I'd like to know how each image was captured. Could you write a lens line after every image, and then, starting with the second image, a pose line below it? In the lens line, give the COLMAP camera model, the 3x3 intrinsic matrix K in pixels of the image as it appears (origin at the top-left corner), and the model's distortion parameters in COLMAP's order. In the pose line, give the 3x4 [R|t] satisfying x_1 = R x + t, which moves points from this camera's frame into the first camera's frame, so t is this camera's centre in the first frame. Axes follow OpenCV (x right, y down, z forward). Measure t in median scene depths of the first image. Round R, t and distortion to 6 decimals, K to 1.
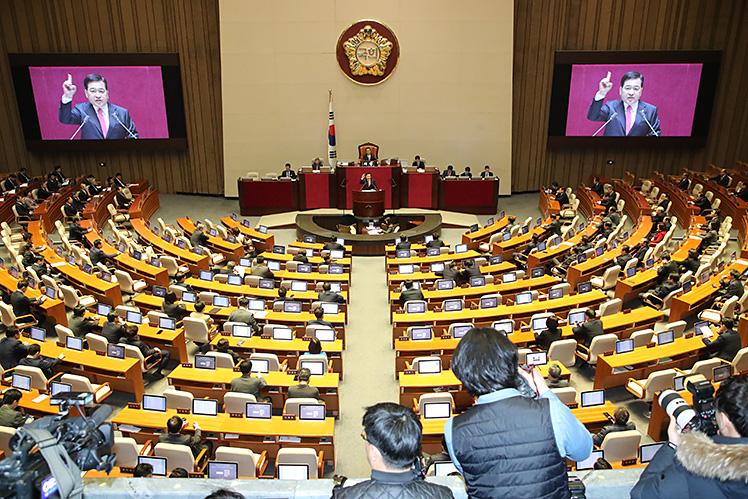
lens RADIAL K [[627.4, 0, 374.0], [0, 627.4, 249.5], [0, 0, 1]] dist [0.008036, 0.002938]
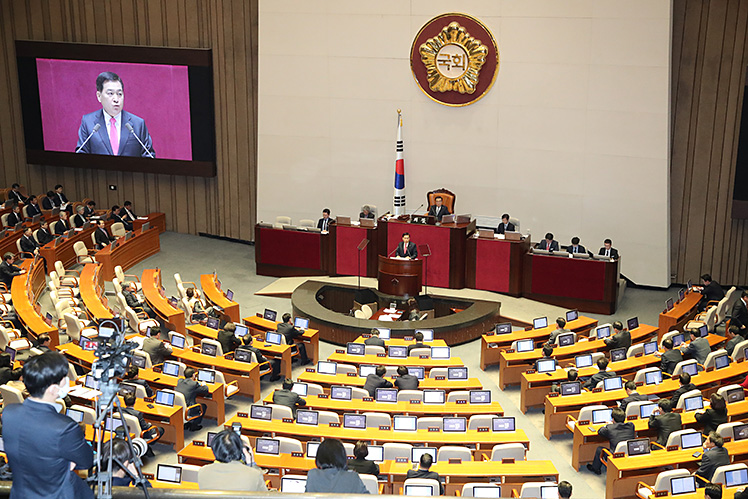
lens RADIAL K [[1100.6, 0, 374.0], [0, 1100.6, 249.5], [0, 0, 1]] dist [0.227743, -0.006736]
pose [[0.931381, 0.100046, -0.350029, 0.356260], [-0.127614, 0.990211, -0.056540, -0.026754], [0.340946, 0.097329, 0.935031, -0.151225]]
